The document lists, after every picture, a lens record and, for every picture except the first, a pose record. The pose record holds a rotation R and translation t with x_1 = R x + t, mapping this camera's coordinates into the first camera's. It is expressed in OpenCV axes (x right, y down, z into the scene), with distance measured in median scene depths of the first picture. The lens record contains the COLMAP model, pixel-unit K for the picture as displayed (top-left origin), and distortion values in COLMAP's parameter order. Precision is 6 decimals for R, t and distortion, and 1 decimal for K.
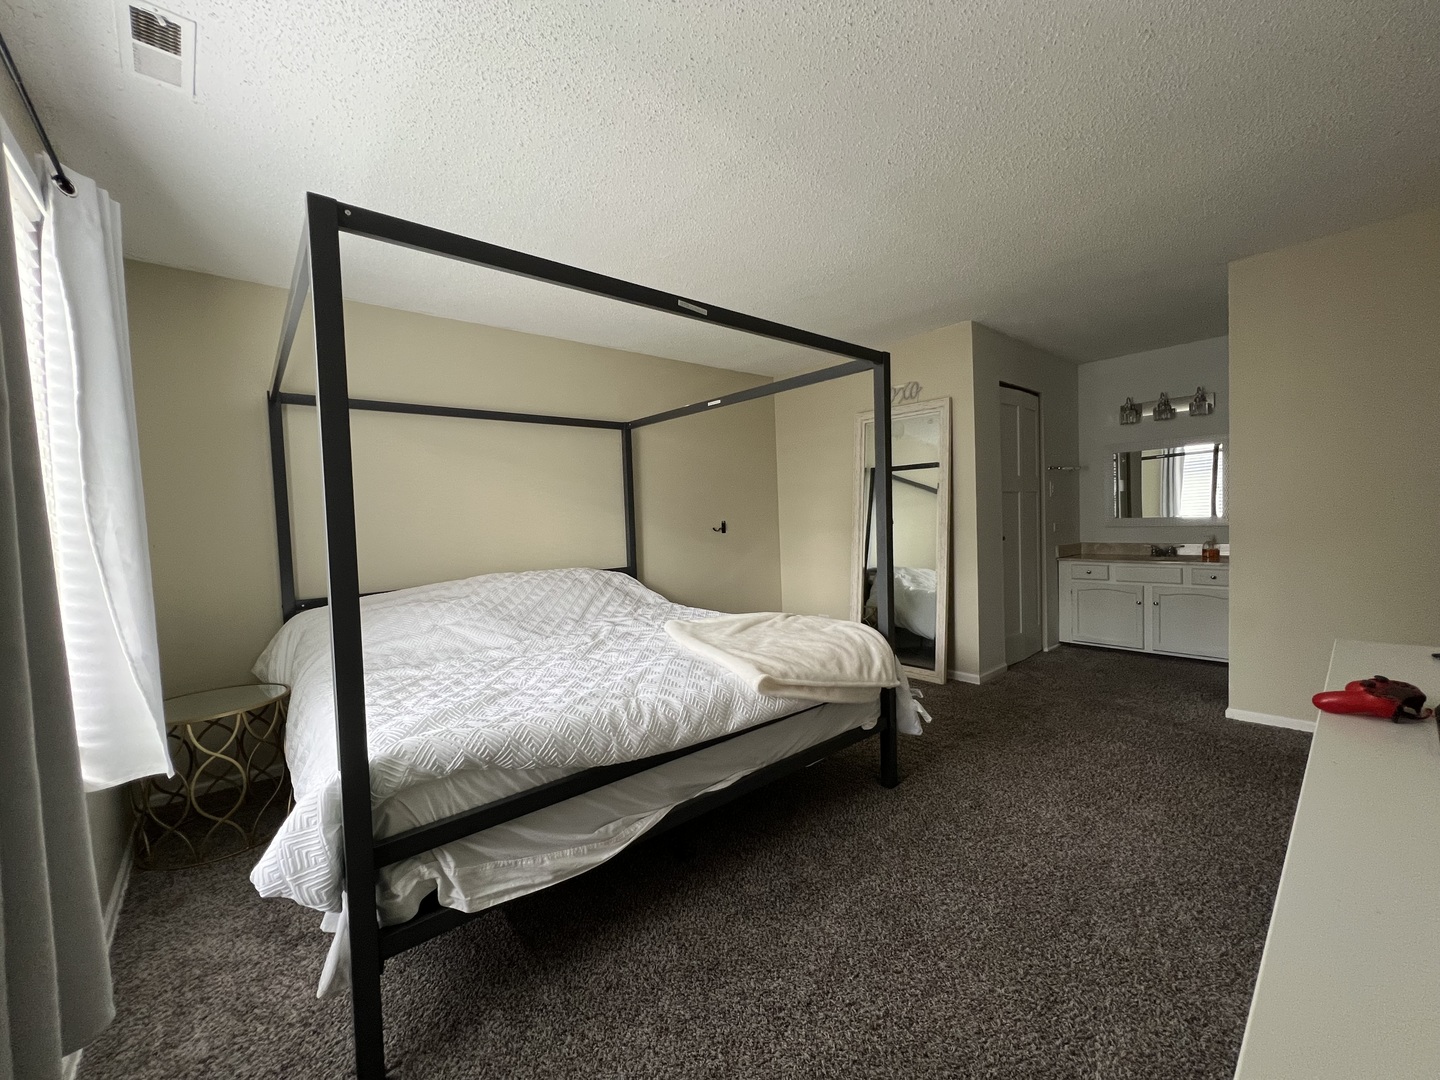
lens RADIAL K [[578.4, 0, 726.3], [0, 578.4, 539.0], [0, 0, 1]] dist [-0.004348, -0.000438]
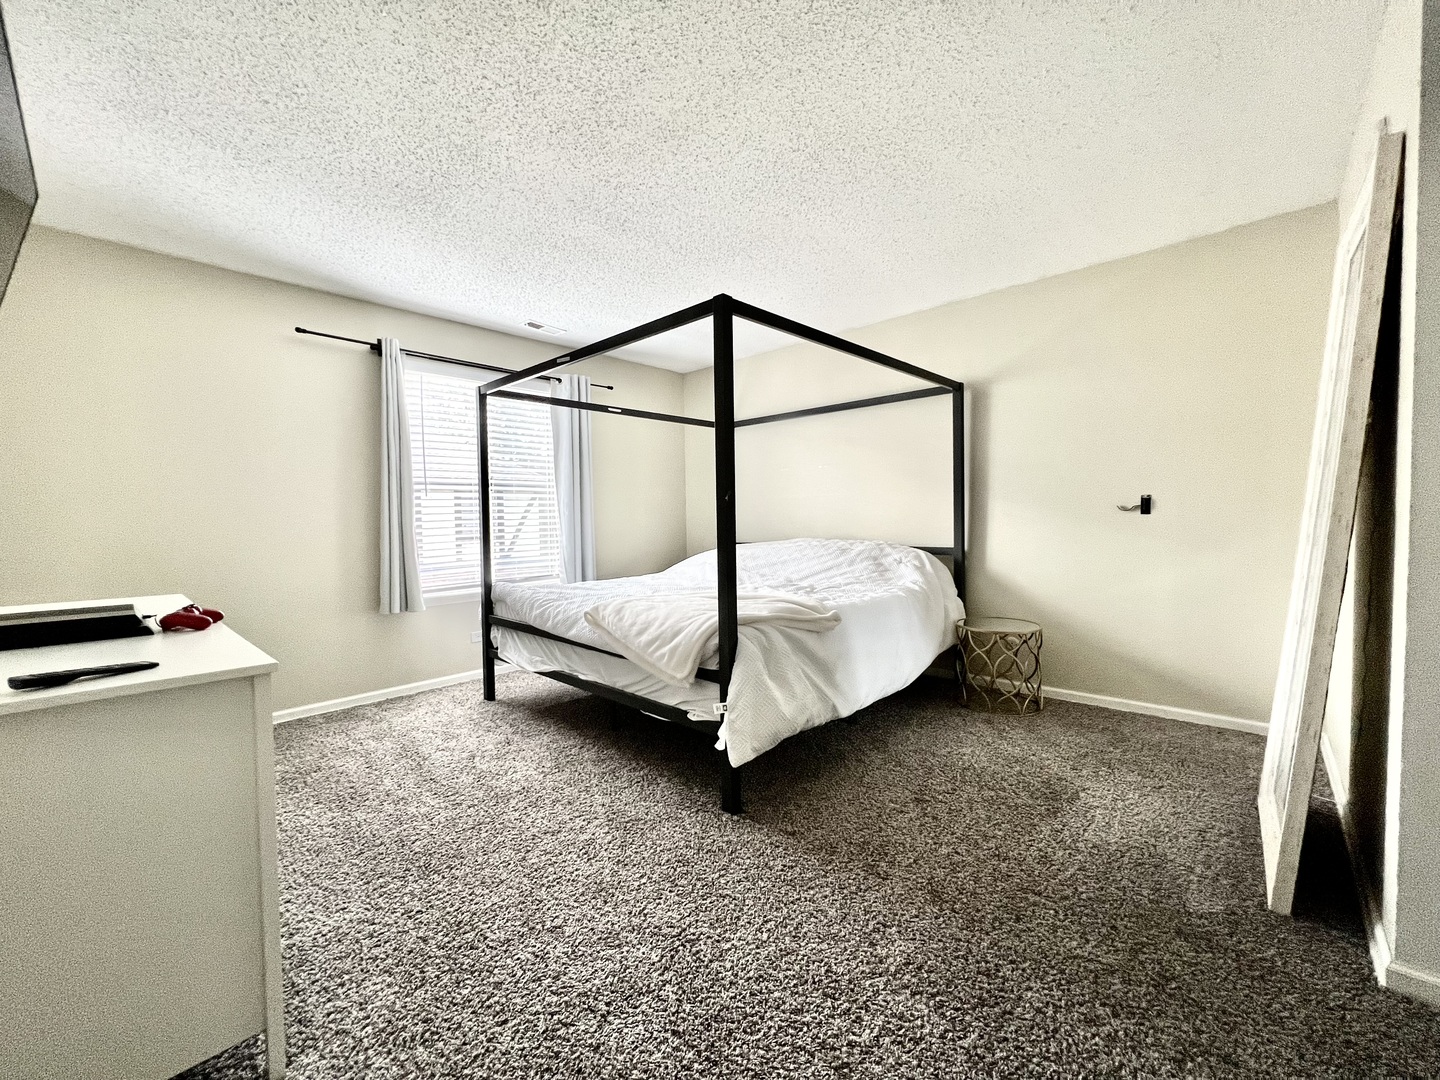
lens RADIAL K [[578.4, 0, 725.2], [0, 578.4, 542.6], [0, 0, 1]] dist [-0.004348, -0.000438]
pose [[0.106431, 0.074401, -0.991533, 0.978403], [-0.026211, 0.997060, 0.072003, -0.021032], [0.993975, 0.018326, 0.108068, 0.798337]]
